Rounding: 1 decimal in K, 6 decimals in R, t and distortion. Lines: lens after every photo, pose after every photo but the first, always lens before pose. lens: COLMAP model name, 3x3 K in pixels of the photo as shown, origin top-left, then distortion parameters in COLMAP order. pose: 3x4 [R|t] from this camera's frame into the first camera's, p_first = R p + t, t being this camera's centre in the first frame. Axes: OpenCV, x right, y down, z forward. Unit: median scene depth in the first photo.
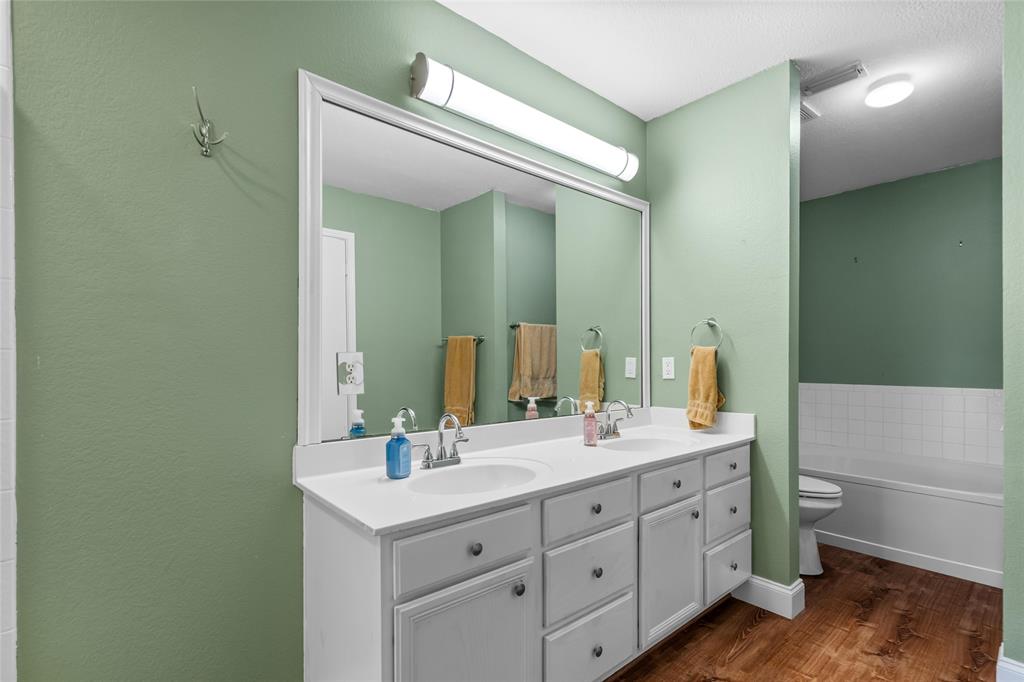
lens RADIAL K [[480.2, 0, 513.8], [0, 480.2, 349.5], [0, 0, 1]] dist [-0.003015, 0.001515]
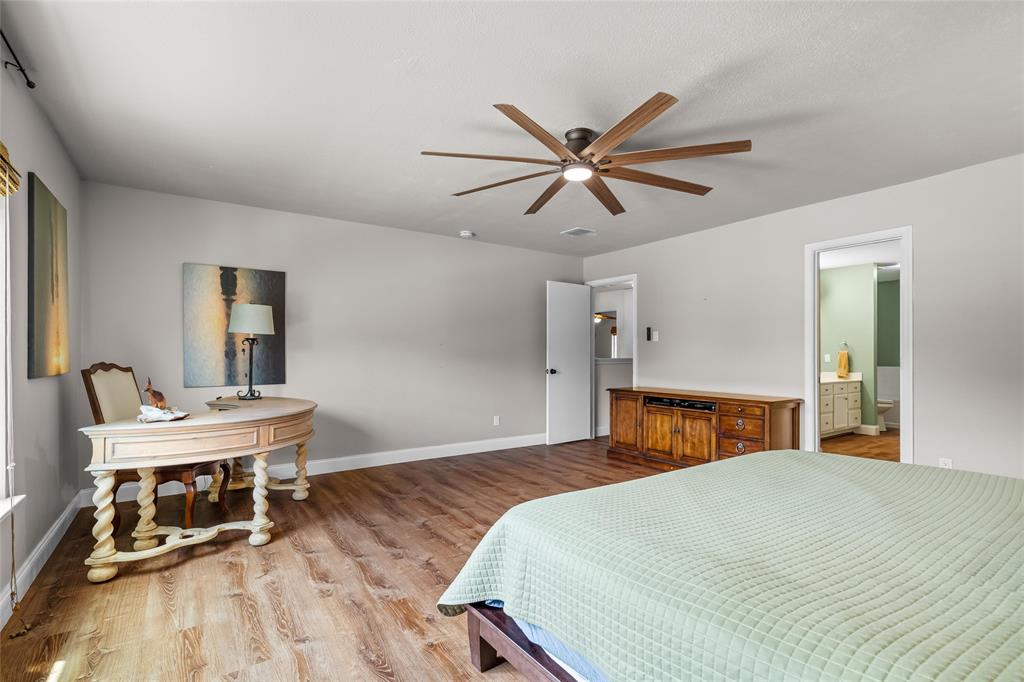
lens RADIAL K [[480.2, 0, 508.7], [0, 480.2, 348.6], [0, 0, 1]] dist [-0.003015, 0.001515]
pose [[0.993231, -0.002219, -0.116130, -1.377663], [0.001812, 0.999992, -0.003605, -0.015623], [0.116138, 0.003370, 0.993227, -2.300038]]
